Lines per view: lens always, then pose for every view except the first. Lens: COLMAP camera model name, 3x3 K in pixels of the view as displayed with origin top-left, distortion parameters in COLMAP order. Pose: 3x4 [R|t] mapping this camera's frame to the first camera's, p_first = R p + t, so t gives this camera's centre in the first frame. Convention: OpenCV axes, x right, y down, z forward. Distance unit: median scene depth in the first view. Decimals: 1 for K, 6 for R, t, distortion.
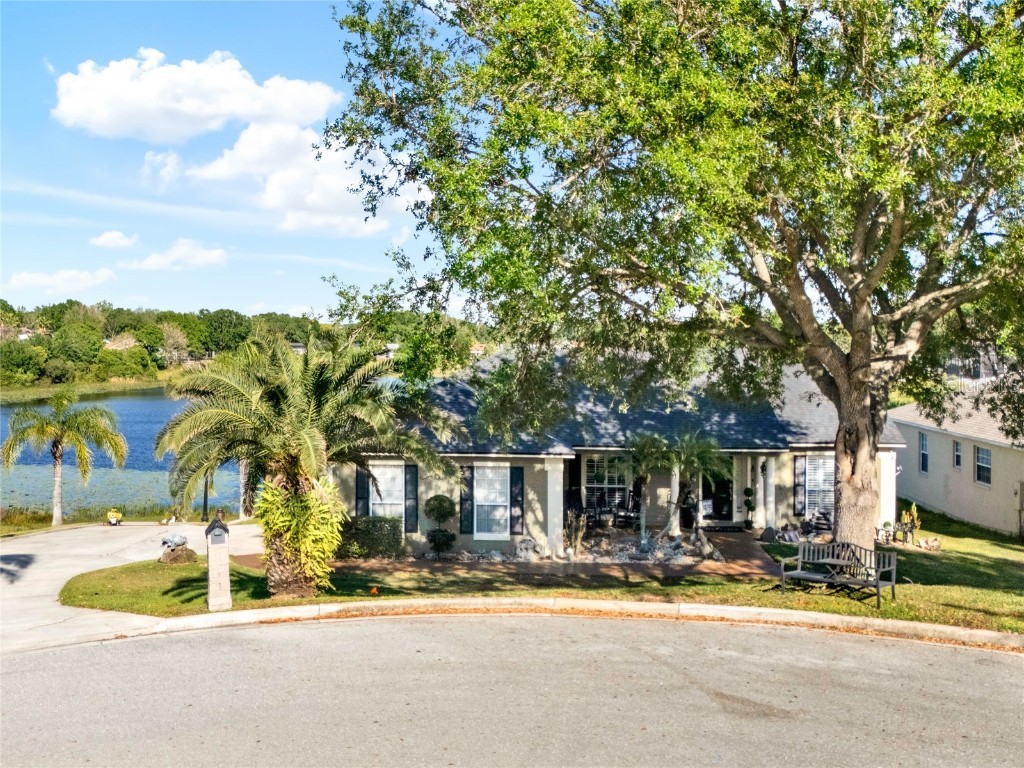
lens RADIAL K [[957.6, 0, 472.6], [0, 957.6, 342.6], [0, 0, 1]] dist [0.044492, -0.024208]
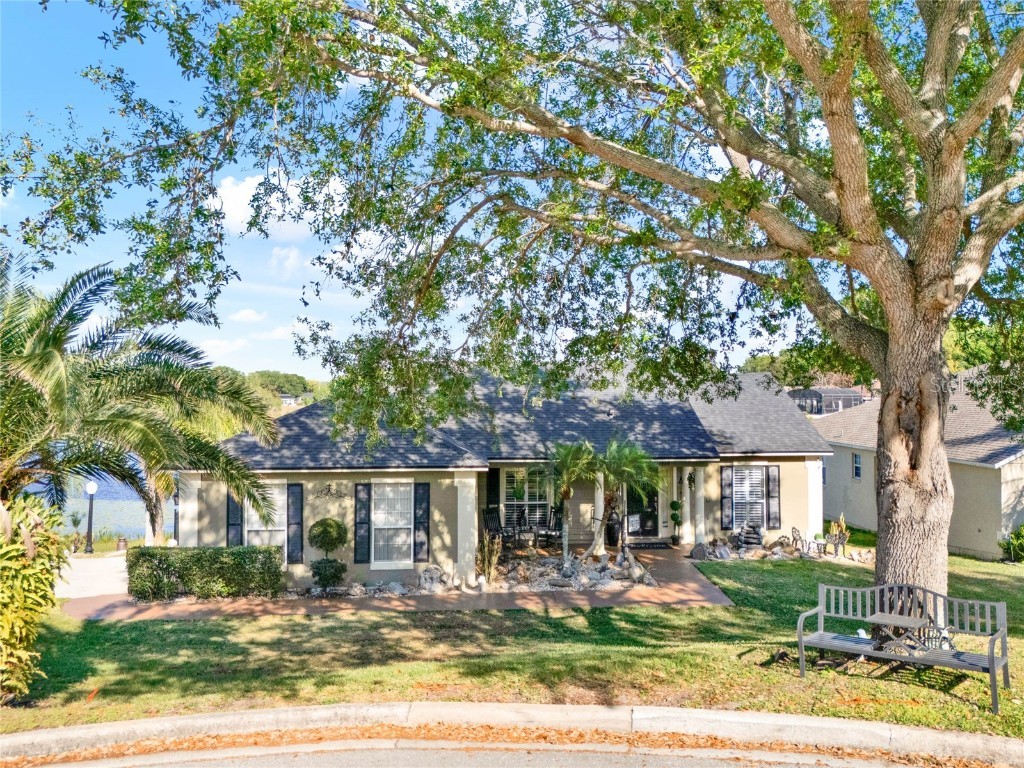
lens RADIAL K [[756.2, 0, 522.5], [0, 756.2, 378.8], [0, 0, 1]] dist [0.083317, -0.095192]
pose [[0.992657, -0.003495, 0.120912, 0.054052], [0.005775, 0.999812, -0.018509, 0.048707], [-0.120825, 0.019071, 0.992491, 0.306734]]
